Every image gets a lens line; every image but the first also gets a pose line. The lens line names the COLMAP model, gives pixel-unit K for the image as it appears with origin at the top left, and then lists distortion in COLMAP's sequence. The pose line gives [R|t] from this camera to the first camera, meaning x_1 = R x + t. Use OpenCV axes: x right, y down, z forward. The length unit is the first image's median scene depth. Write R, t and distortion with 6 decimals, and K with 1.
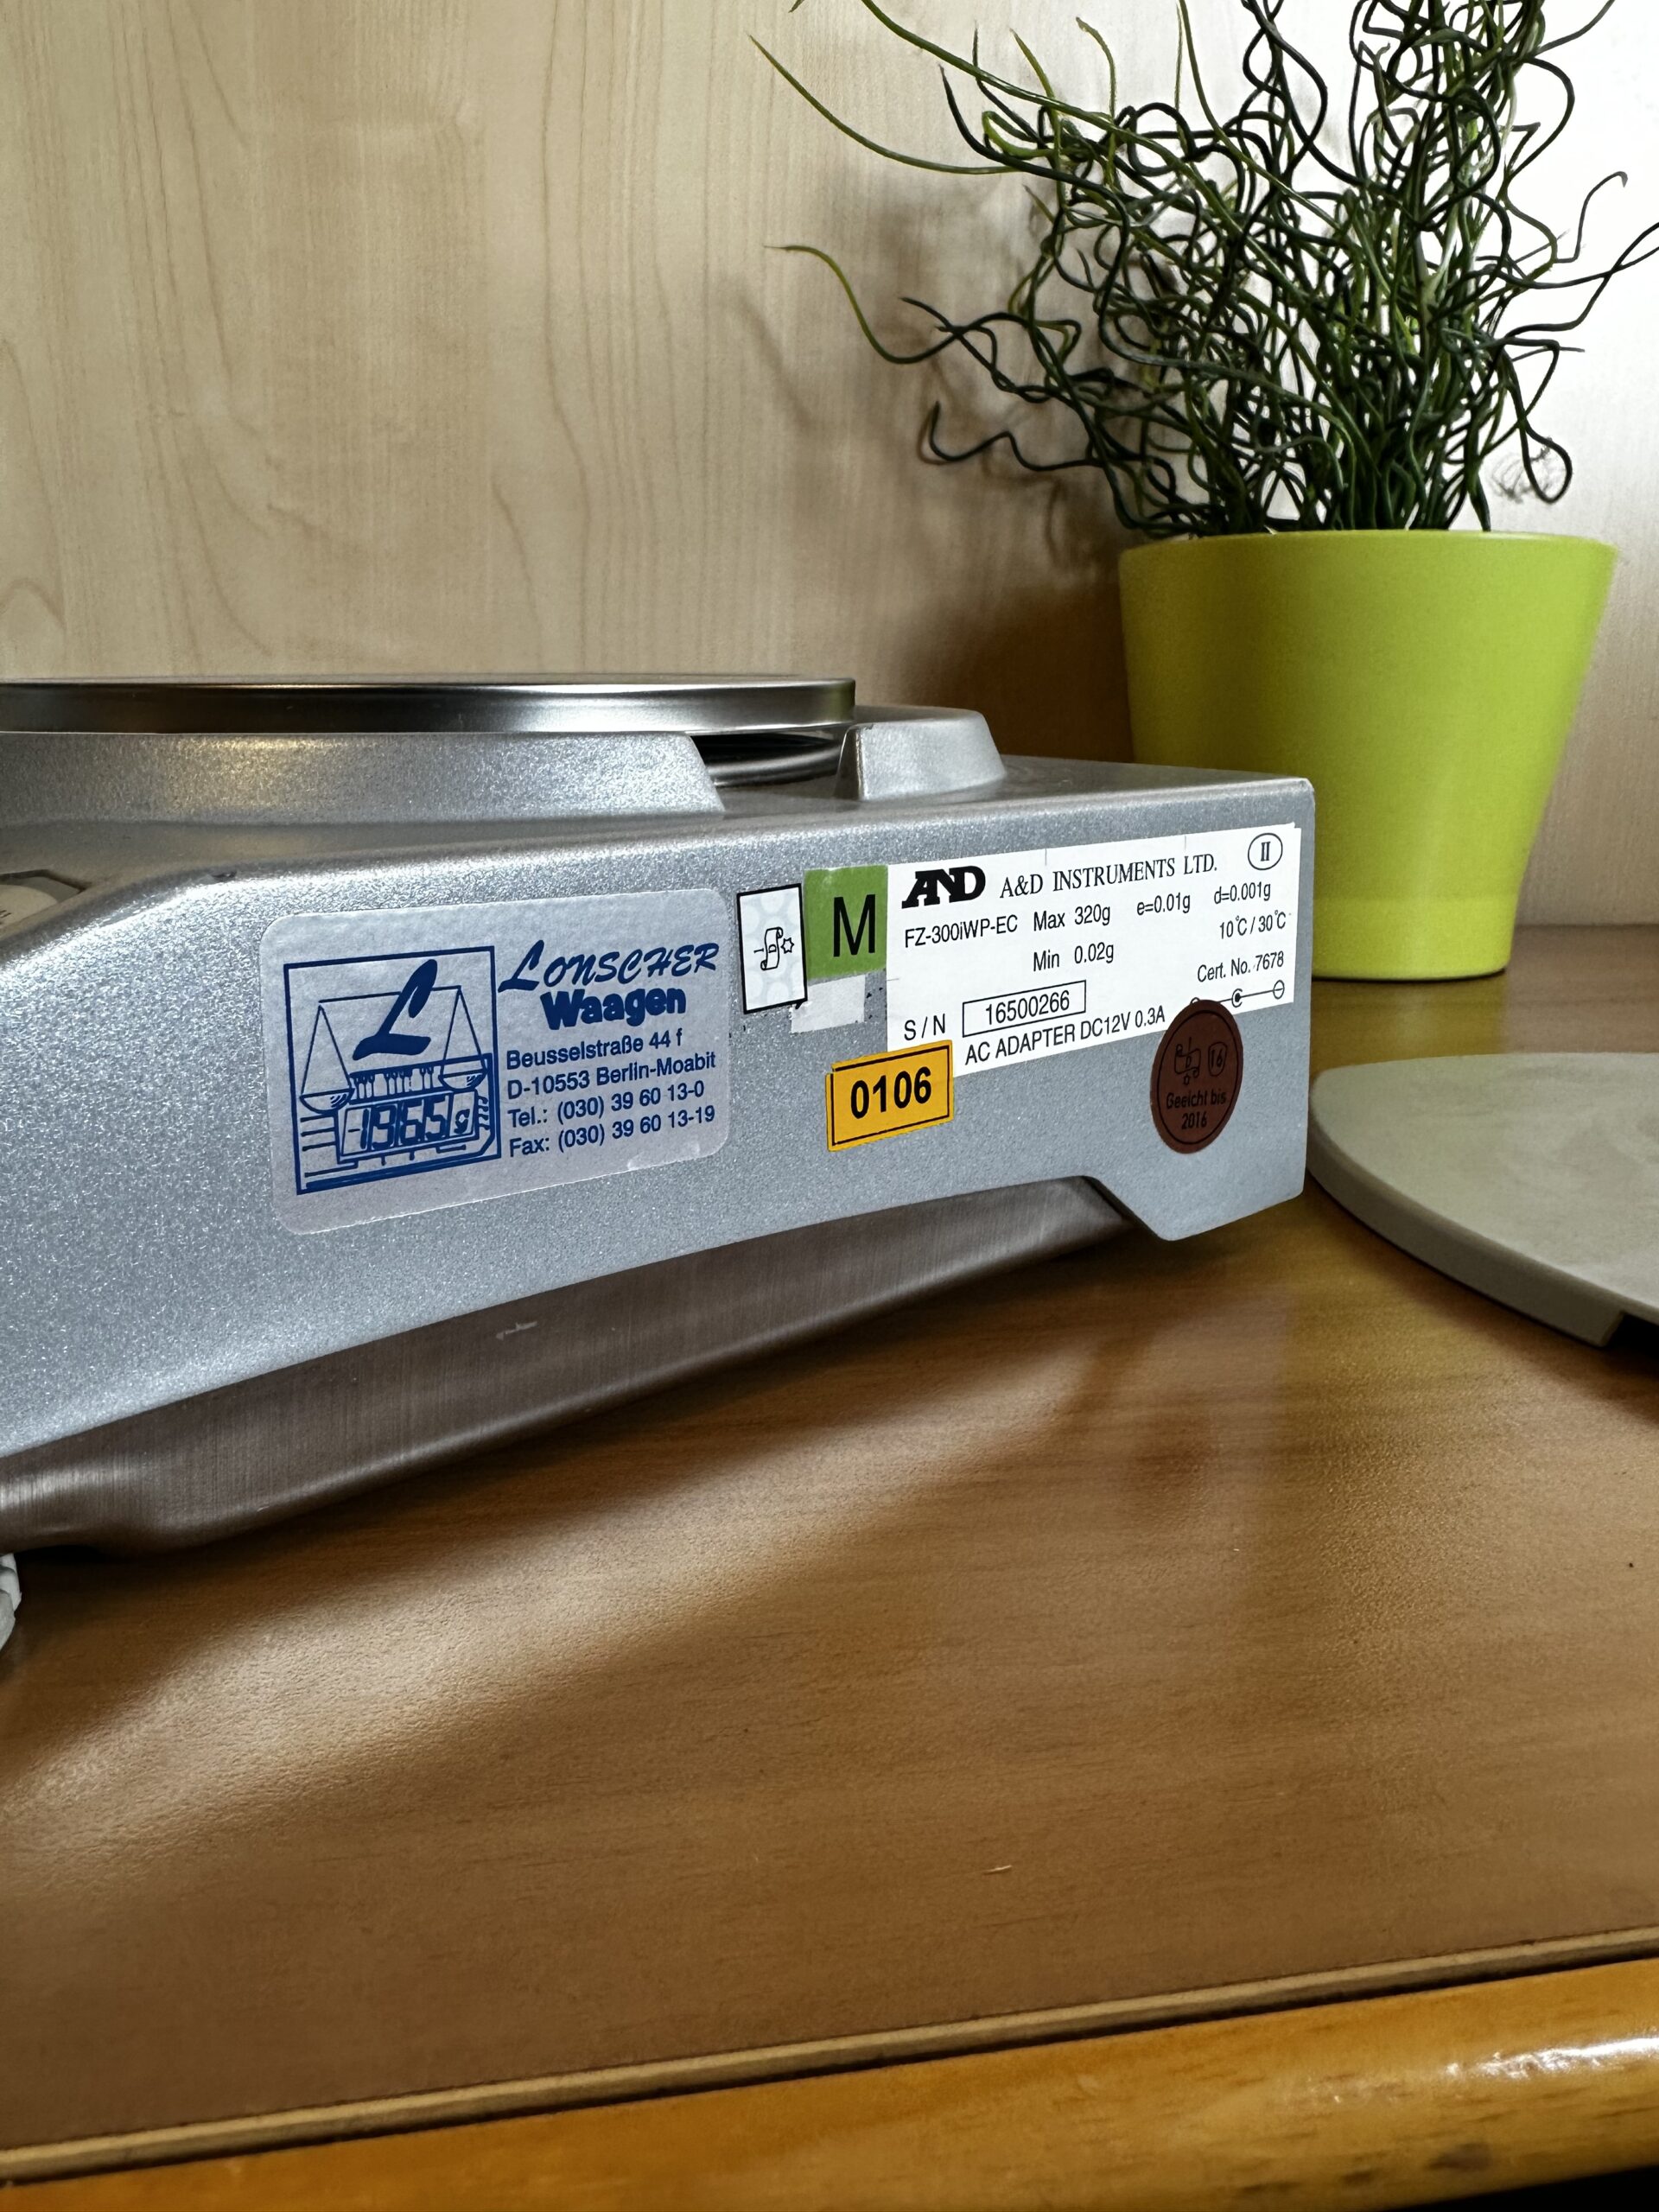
lens RADIAL K [[1566.7, 0, 747.8], [0, 1566.7, 1065.2], [0, 0, 1]] dist [-0.054211, 0.049455]
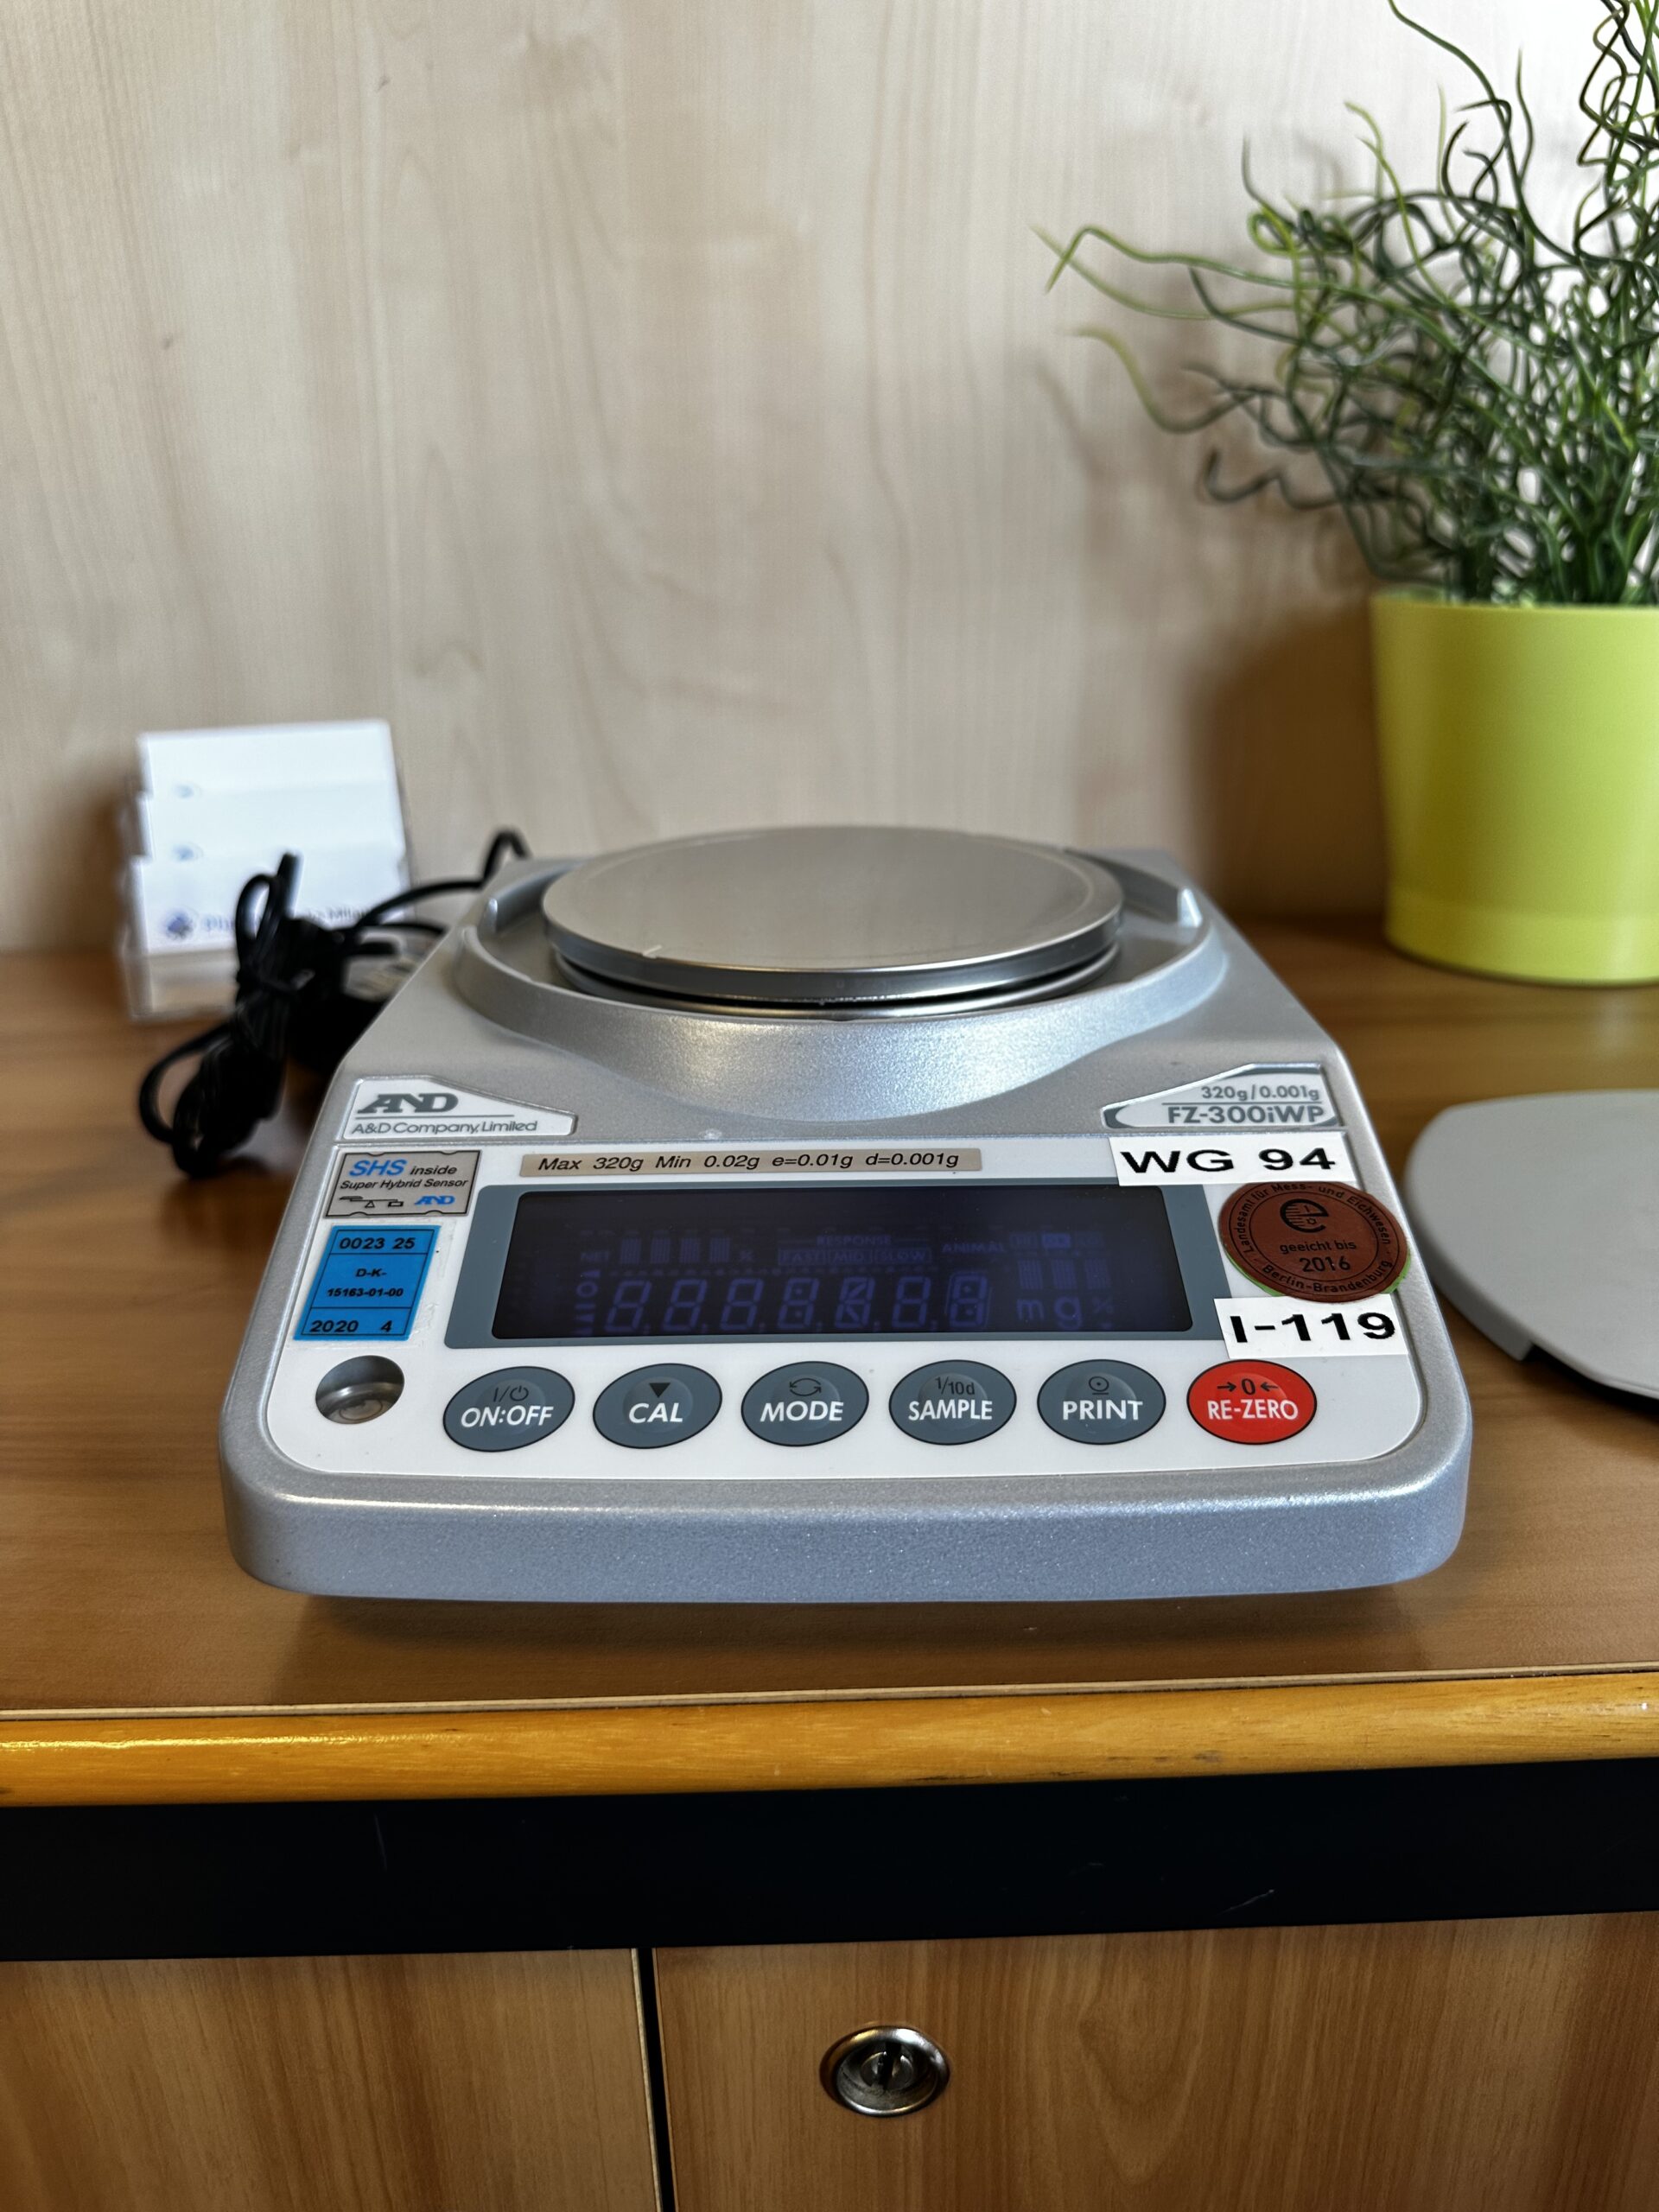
lens RADIAL K [[1605.5, 0, 828.2], [0, 1605.5, 1108.9], [0, 0, 1]] dist [-0.039879, 0.012592]
pose [[0.985603, 0.024762, -0.167251, 0.055935], [-0.002770, 0.991449, 0.130465, -0.112191], [0.169051, -0.128124, 0.977244, -0.261766]]
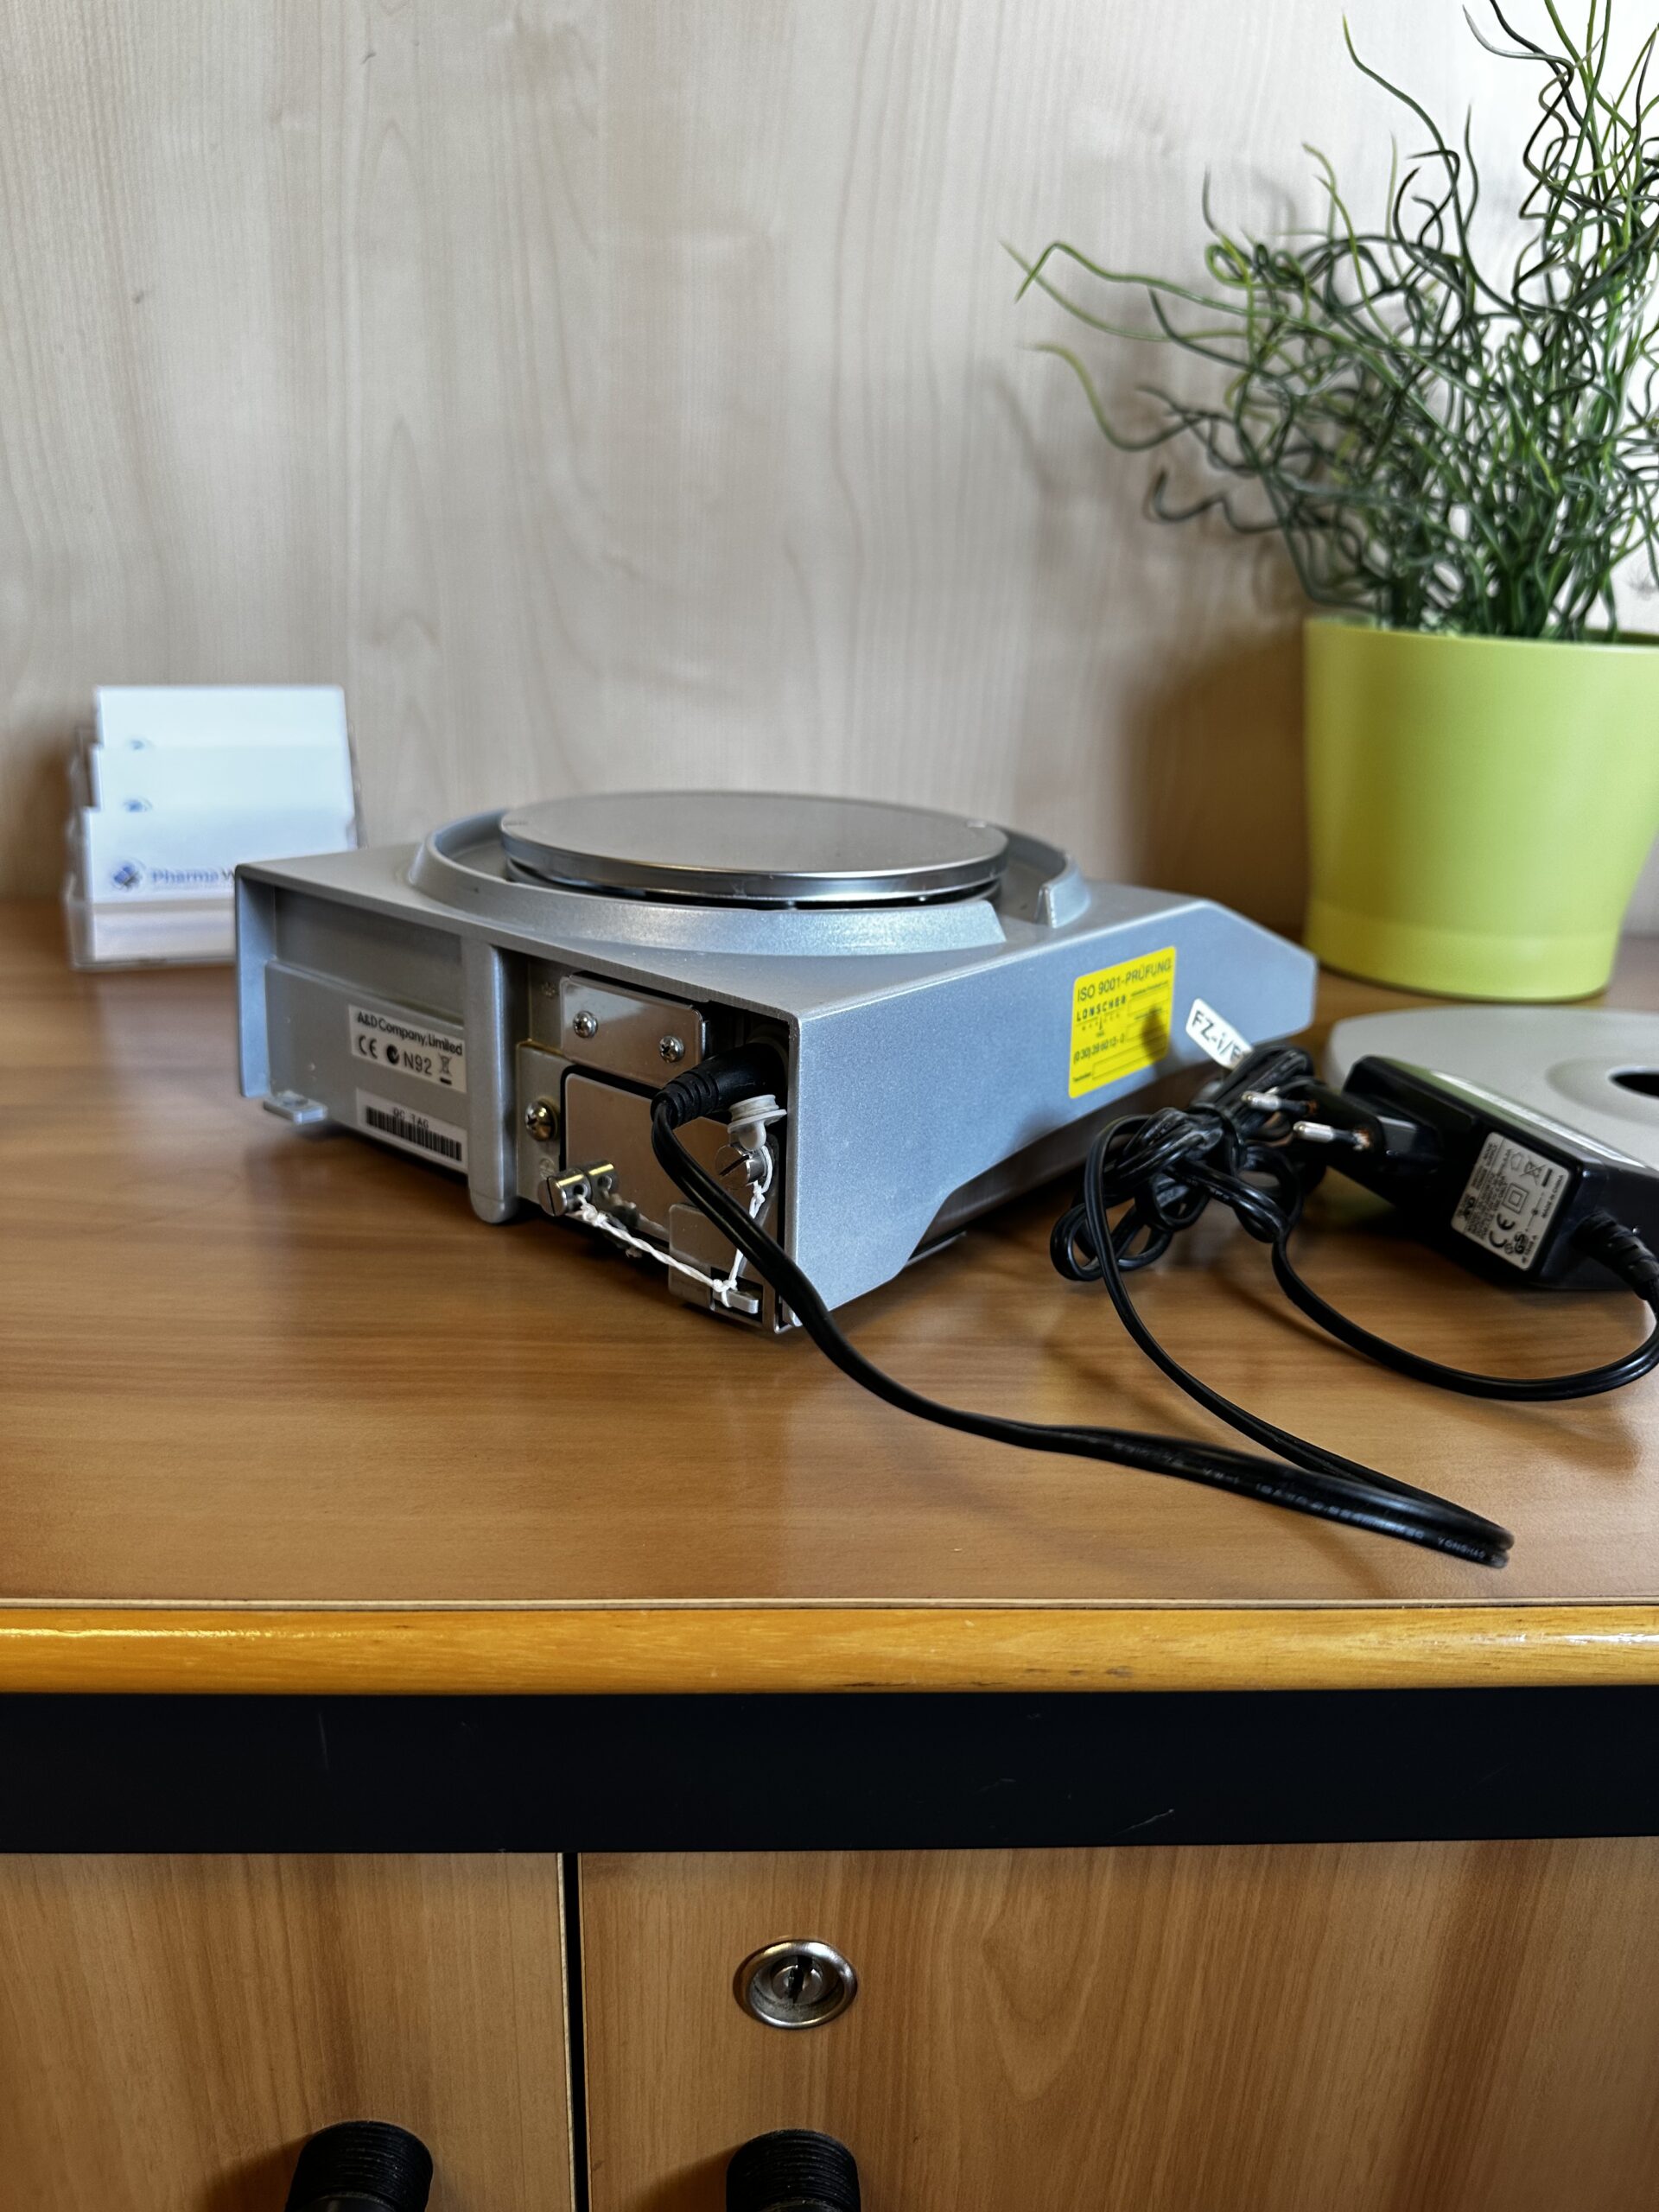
lens RADIAL K [[1599.6, 0, 824.2], [0, 1599.6, 1112.9], [0, 0, 1]] dist [-0.038579, 0.013856]
pose [[0.990763, 0.067757, -0.117460, 0.047269], [-0.052804, 0.990618, 0.126044, -0.093299], [0.124898, -0.118677, 0.985046, -0.291331]]
